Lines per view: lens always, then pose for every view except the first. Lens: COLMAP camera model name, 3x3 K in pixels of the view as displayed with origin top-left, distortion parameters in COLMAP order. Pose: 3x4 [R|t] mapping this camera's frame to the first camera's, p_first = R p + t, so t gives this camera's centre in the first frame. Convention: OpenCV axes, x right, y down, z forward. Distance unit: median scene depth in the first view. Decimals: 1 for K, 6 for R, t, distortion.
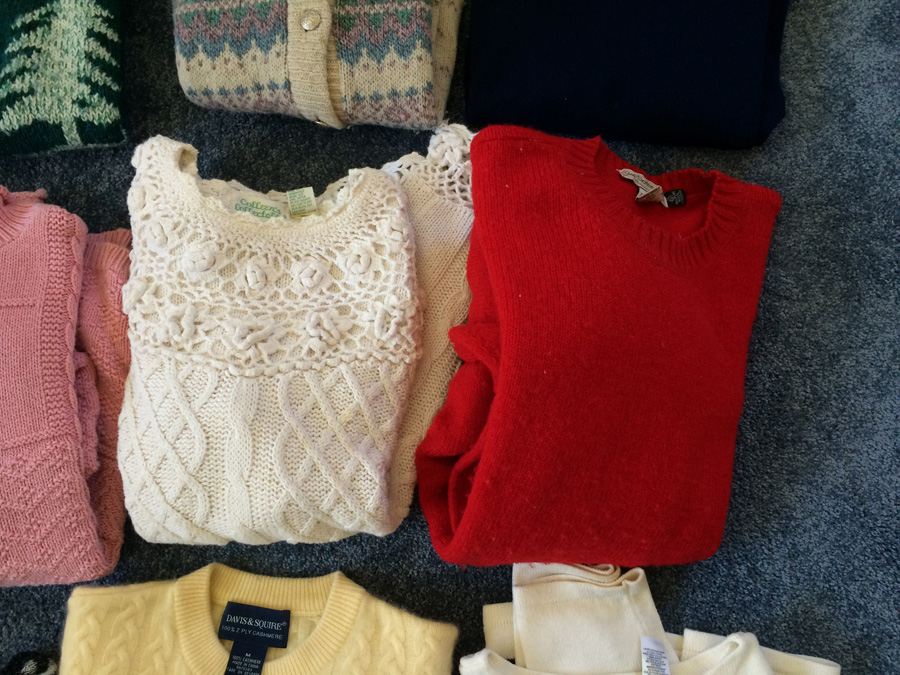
lens RADIAL K [[755.1, 0, 450.1], [0, 755.1, 338.0], [0, 0, 1]] dist [0.072412, -0.102235]
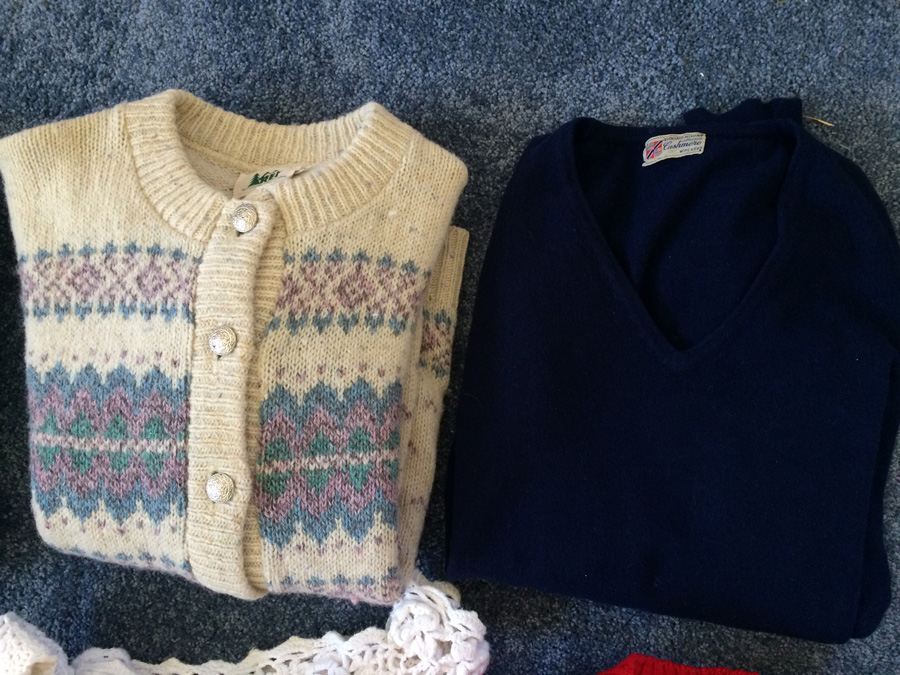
lens RADIAL K [[755.1, 0, 451.9], [0, 755.1, 337.3], [0, 0, 1]] dist [0.072412, -0.102235]
pose [[0.999557, 0.027092, 0.012359, 0.013305], [-0.027745, 0.998037, 0.056143, -0.586772], [-0.010814, -0.056461, 0.998346, 0.314845]]
